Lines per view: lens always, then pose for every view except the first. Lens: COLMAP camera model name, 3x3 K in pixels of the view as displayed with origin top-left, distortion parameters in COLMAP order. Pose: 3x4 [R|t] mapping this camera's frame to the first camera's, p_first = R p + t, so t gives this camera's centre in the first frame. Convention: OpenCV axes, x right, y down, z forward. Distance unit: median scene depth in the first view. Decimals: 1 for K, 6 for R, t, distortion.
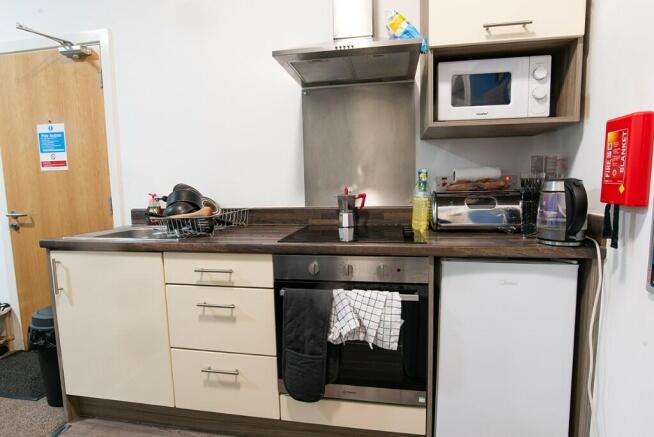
lens RADIAL K [[339.6, 0, 327.0], [0, 339.6, 218.5], [0, 0, 1]] dist [-0.053268, 0.021874]
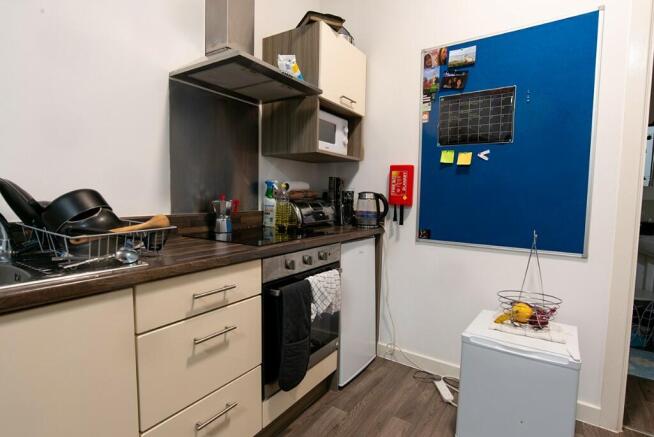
lens RADIAL K [[339.6, 0, 327.0], [0, 339.6, 218.5], [0, 0, 1]] dist [-0.053268, 0.021874]
pose [[0.379206, -0.038430, 0.924514, -0.963989], [0.068982, 0.997531, 0.013171, -0.011845], [-0.922737, 0.058781, 0.380921, 0.428402]]
